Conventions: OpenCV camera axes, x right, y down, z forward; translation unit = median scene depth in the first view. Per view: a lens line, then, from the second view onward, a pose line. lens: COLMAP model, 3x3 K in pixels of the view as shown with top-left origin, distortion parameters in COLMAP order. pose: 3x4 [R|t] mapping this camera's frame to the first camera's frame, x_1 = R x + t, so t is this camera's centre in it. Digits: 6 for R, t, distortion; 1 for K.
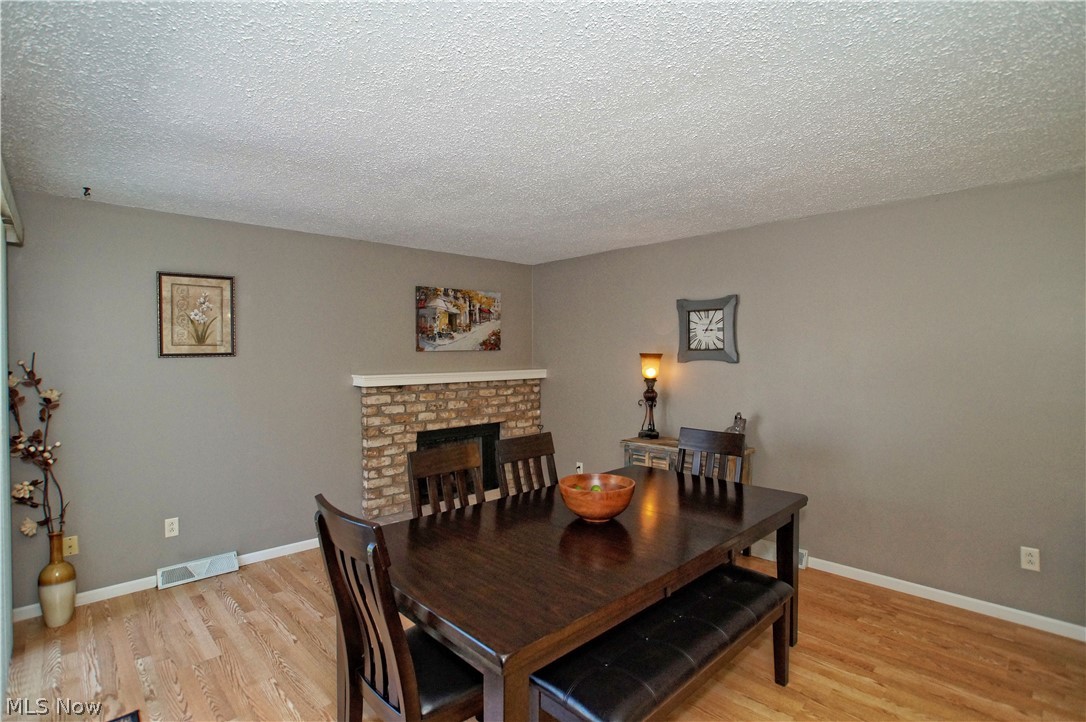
lens RADIAL K [[529.0, 0, 545.9], [0, 529.0, 359.8], [0, 0, 1]] dist [-0.072939, 0.037141]
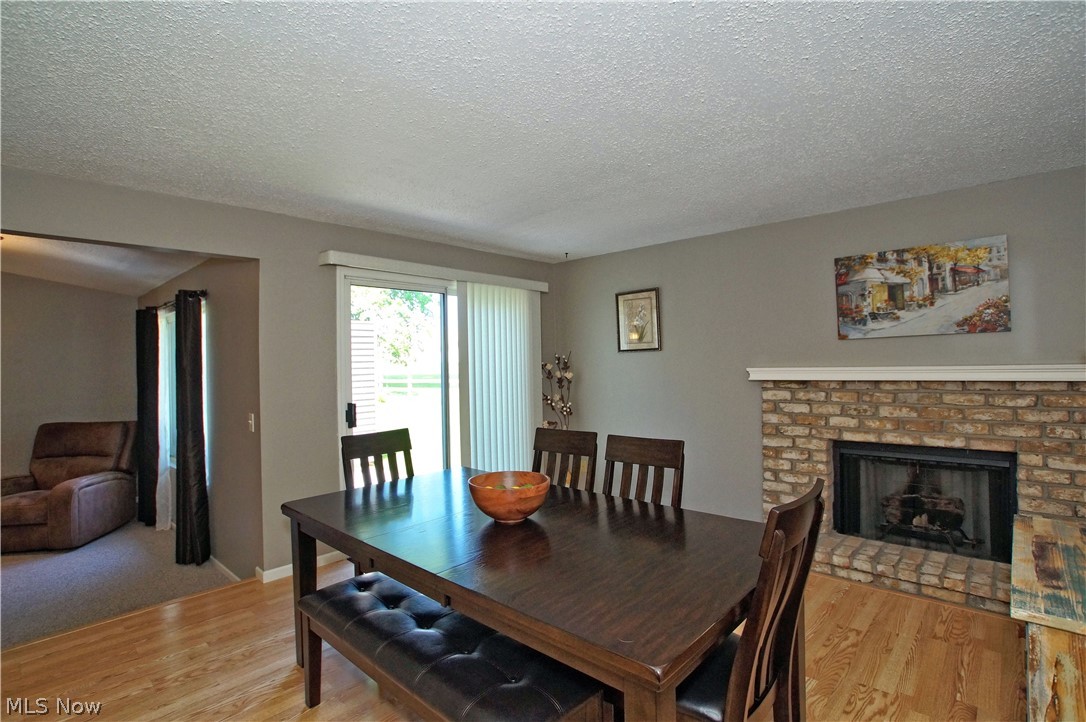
lens RADIAL K [[529.0, 0, 545.9], [0, 529.0, 359.8], [0, 0, 1]] dist [-0.072939, 0.037141]
pose [[0.055948, -0.003425, -0.998428, 0.529414], [0.008409, 0.999960, -0.002959, 0.013478], [0.998398, -0.008230, 0.055975, 0.522789]]
